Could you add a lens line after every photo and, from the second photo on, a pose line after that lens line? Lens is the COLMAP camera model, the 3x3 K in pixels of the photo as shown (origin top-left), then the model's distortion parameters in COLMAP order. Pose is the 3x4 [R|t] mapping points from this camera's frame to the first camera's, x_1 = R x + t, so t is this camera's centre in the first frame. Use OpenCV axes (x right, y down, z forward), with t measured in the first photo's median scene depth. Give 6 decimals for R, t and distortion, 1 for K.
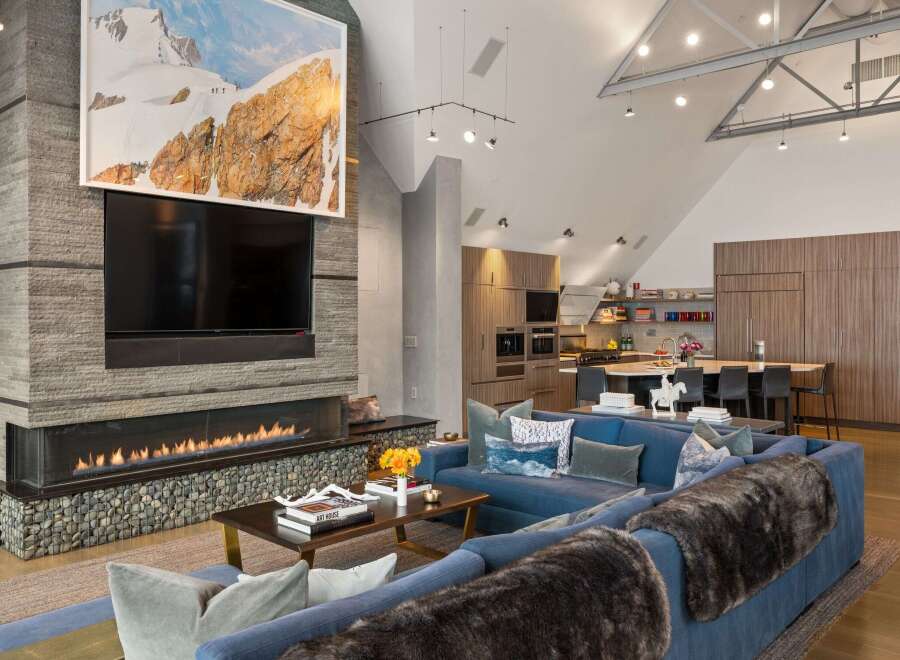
lens RADIAL K [[755.1, 0, 449.9], [0, 755.1, 319.7], [0, 0, 1]] dist [0.003130, 0.002384]
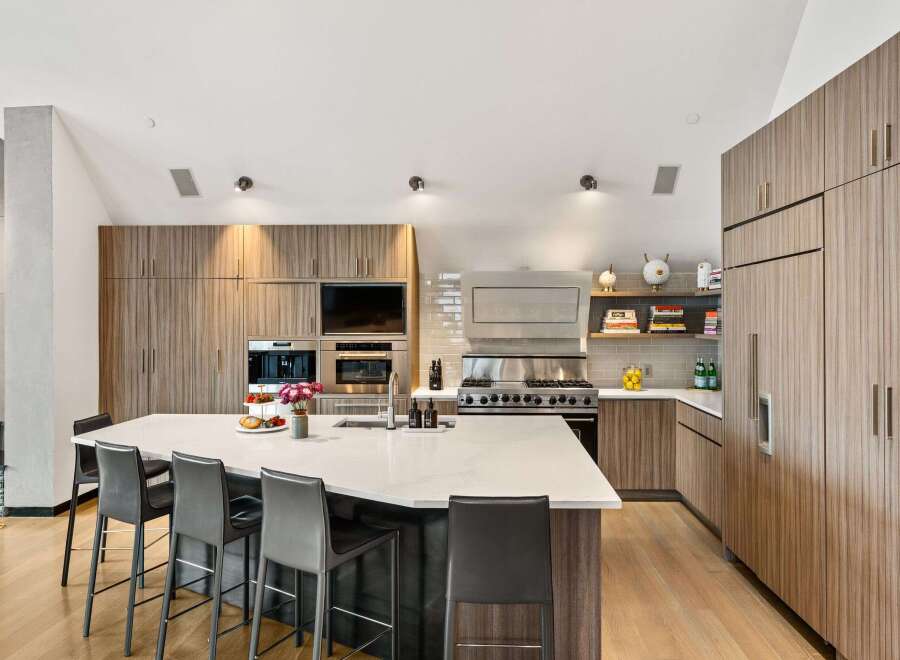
lens RADIAL K [[659.5, 0, 451.4], [0, 659.5, 322.9], [0, 0, 1]] dist [-0.010701, 0.008441]
pose [[0.654805, 0.003896, -0.755788, 1.000159], [-0.001246, 0.999991, 0.004075, -0.013059], [0.755797, -0.001727, 0.654804, 1.198107]]
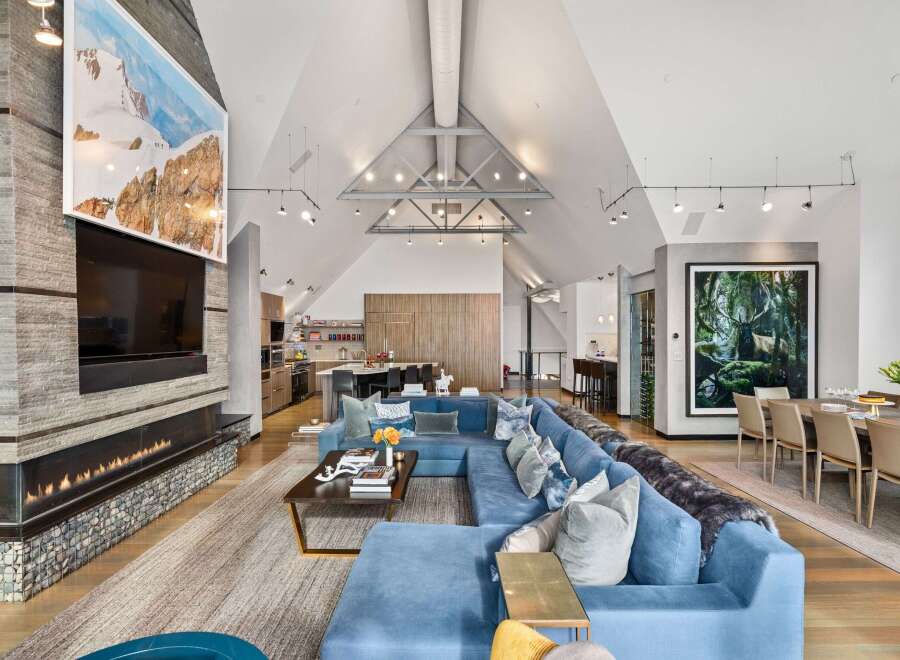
lens RADIAL K [[478.6, 0, 455.6], [0, 478.6, 340.9], [0, 0, 1]] dist [0.000710, 0.004468]
pose [[0.730227, -0.010548, 0.683123, -0.444281], [0.004882, 0.999936, 0.010222, -0.010400], [-0.683187, -0.004130, 0.730232, 0.146267]]
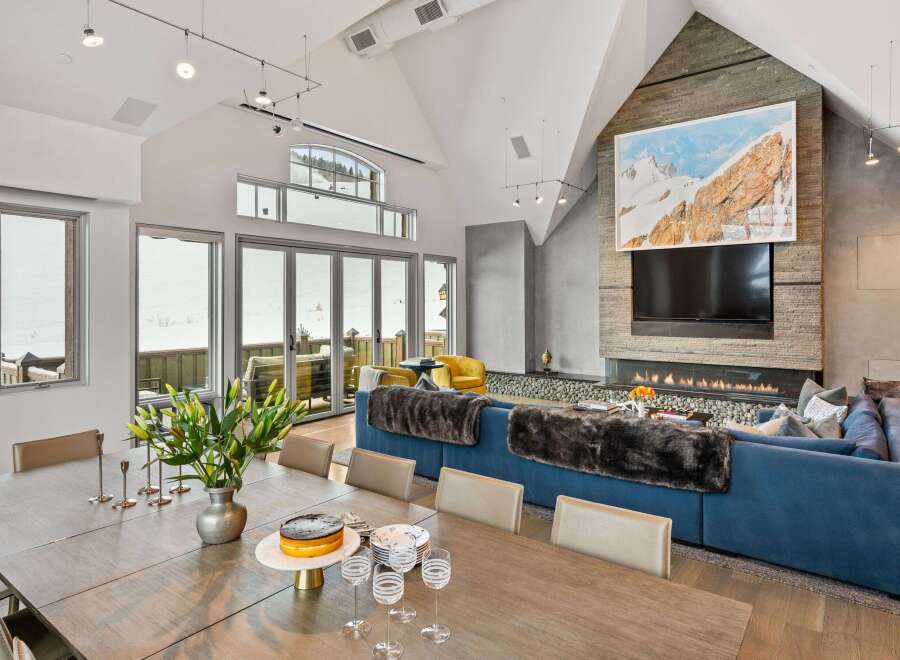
lens RADIAL K [[539.2, 0, 446.8], [0, 539.2, 301.8], [0, 0, 1]] dist [0.000745, 0.002606]
pose [[0.073587, -0.001583, -0.997288, 0.856925], [-0.002390, 0.999996, -0.001764, -0.020750], [0.997286, 0.002513, 0.073583, 0.313297]]
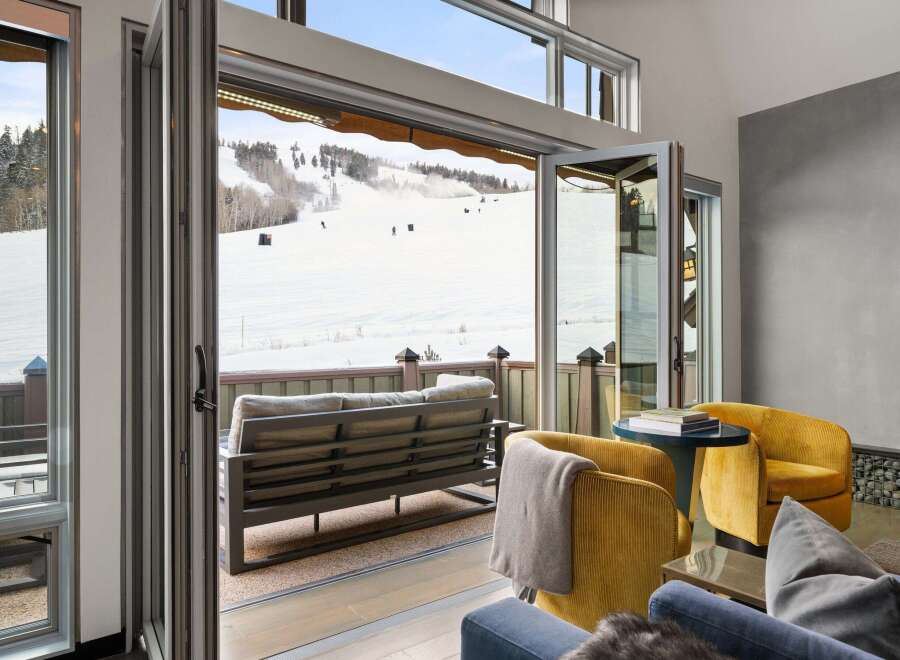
lens RADIAL K [[600.1, 0, 457.0], [0, 600.1, 333.4], [0, 0, 1]] dist [0.011381, 0.001599]
pose [[-0.182520, 0.003536, -0.983196, 0.104710], [0.001523, 0.999993, 0.003314, 0.043164], [0.983201, -0.000892, -0.182524, 0.256961]]
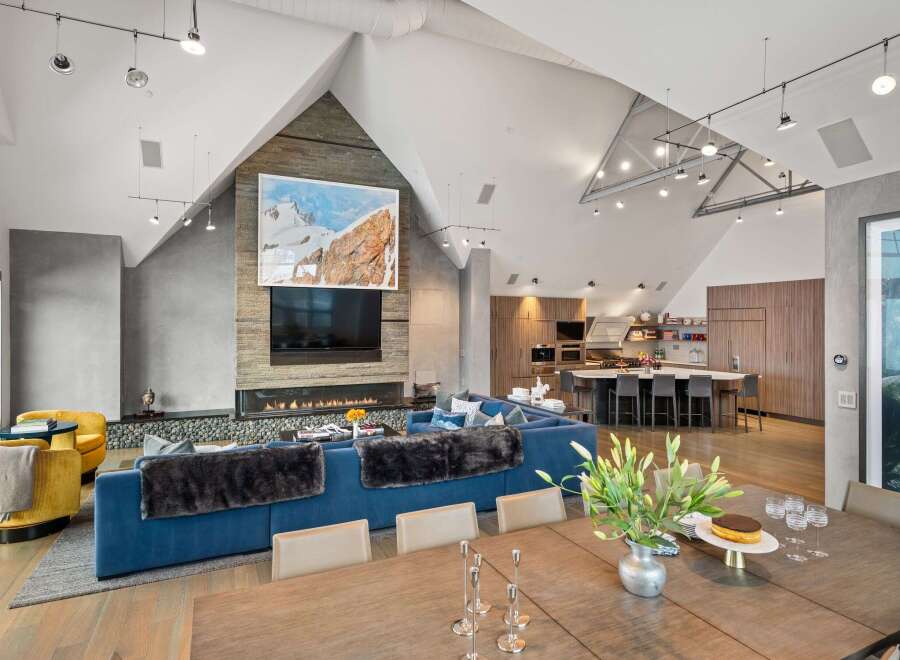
lens RADIAL K [[515.4, 0, 446.0], [0, 515.4, 322.2], [0, 0, 1]] dist [-0.007141, 0.007984]
pose [[0.919434, 0.002565, -0.393237, 0.527944], [-0.005210, 0.999970, -0.005658, -0.049222], [0.393211, 0.007251, 0.919420, -0.171392]]
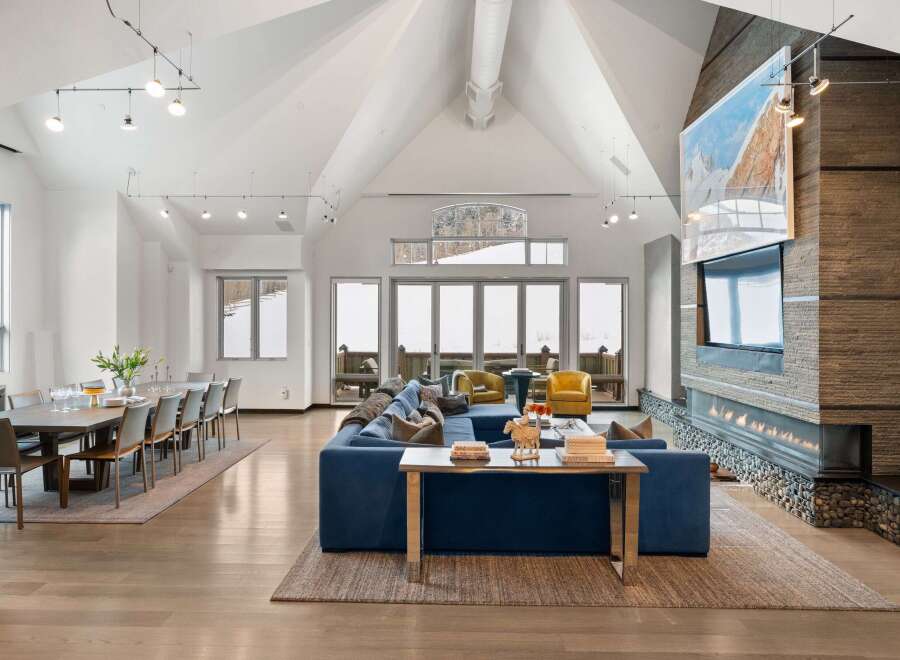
lens RADIAL K [[539.2, 0, 445.5], [0, 539.2, 319.1], [0, 0, 1]] dist [0.000745, 0.002606]
pose [[-0.757075, -0.001996, -0.653325, 0.716707], [-0.004568, 0.999987, 0.002240, -0.031075], [0.653312, 0.004680, -0.757074, 1.337593]]
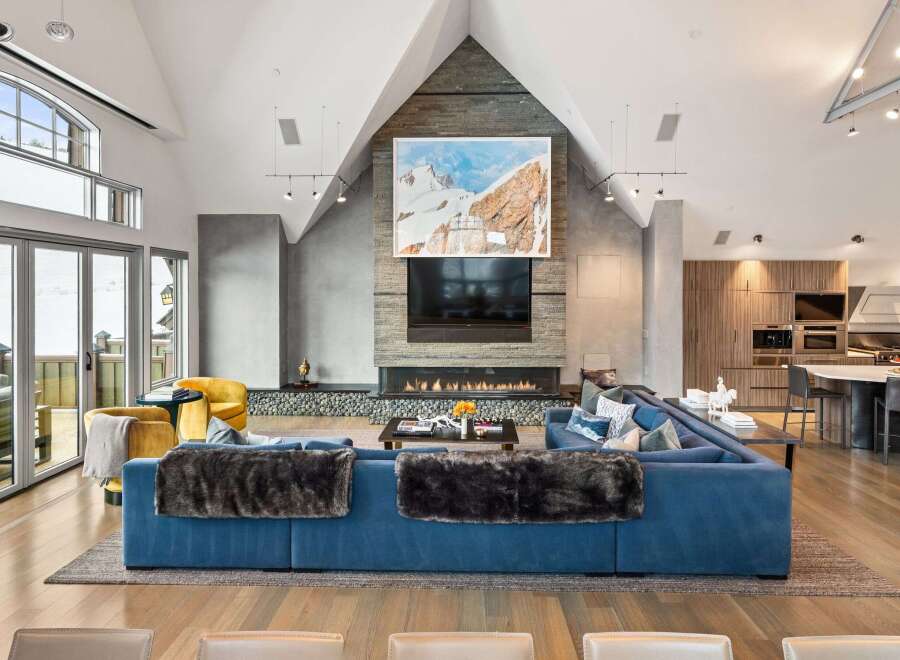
lens RADIAL K [[515.4, 0, 444.4], [0, 515.4, 294.3], [0, 0, 1]] dist [-0.007141, 0.007984]
pose [[0.647465, 0.006095, -0.762071, 0.593246], [-0.004820, 0.999981, 0.003903, -0.063293], [0.762080, 0.001145, 0.647482, 0.125531]]
